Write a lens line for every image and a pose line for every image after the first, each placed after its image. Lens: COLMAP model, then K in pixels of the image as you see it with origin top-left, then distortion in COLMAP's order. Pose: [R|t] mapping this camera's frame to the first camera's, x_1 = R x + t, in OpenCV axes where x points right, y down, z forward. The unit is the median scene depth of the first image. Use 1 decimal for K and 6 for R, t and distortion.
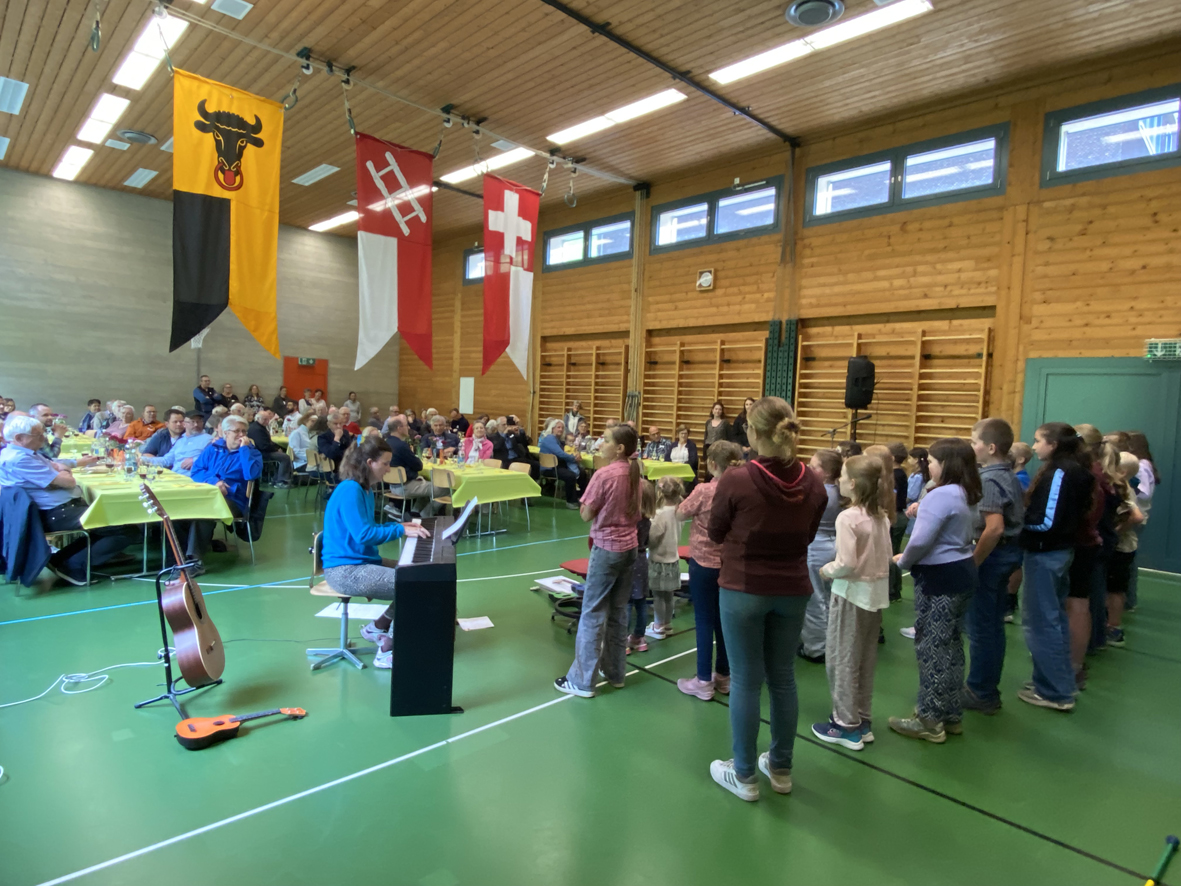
lens RADIAL K [[689.4, 0, 590.5], [0, 689.4, 443.0], [0, 0, 1]] dist [-0.001828, -0.001371]
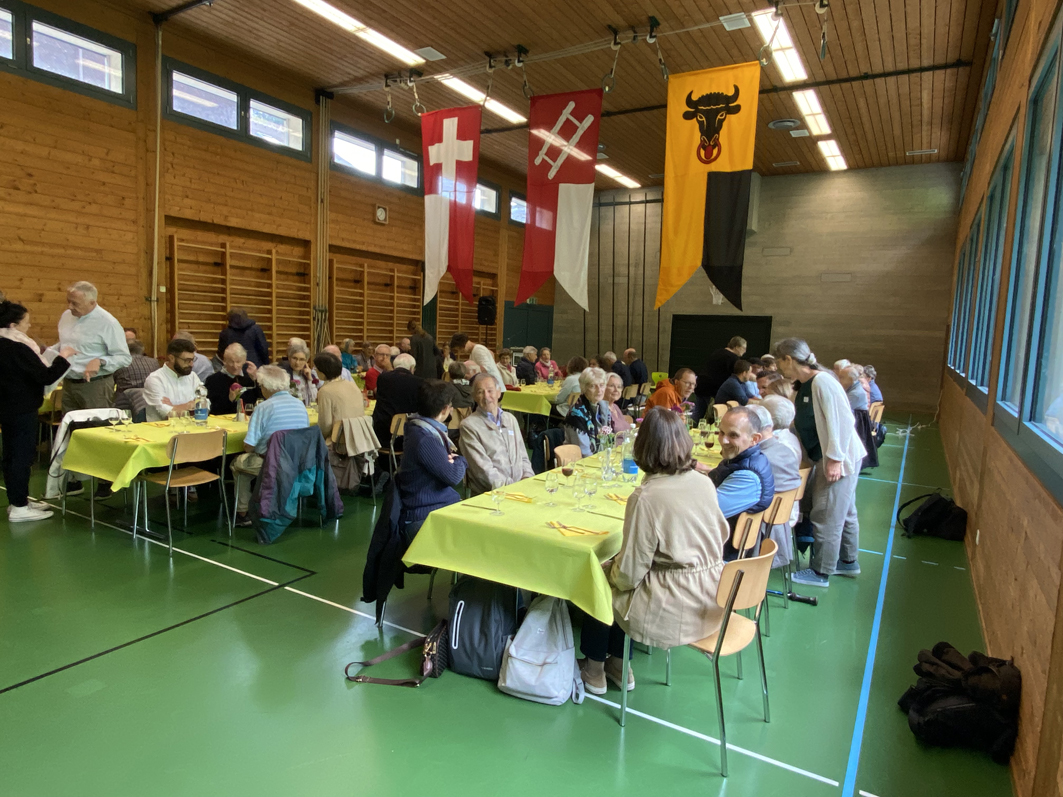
lens RADIAL K [[664.2, 0, 508.9], [0, 664.2, 404.5], [0, 0, 1]] dist [-0.002183, -0.004655]
pose [[-0.246157, -0.161148, 0.955740, -0.930252], [-0.000911, 0.986119, 0.166036, -0.092841], [-0.969230, 0.040000, -0.242887, 0.962678]]
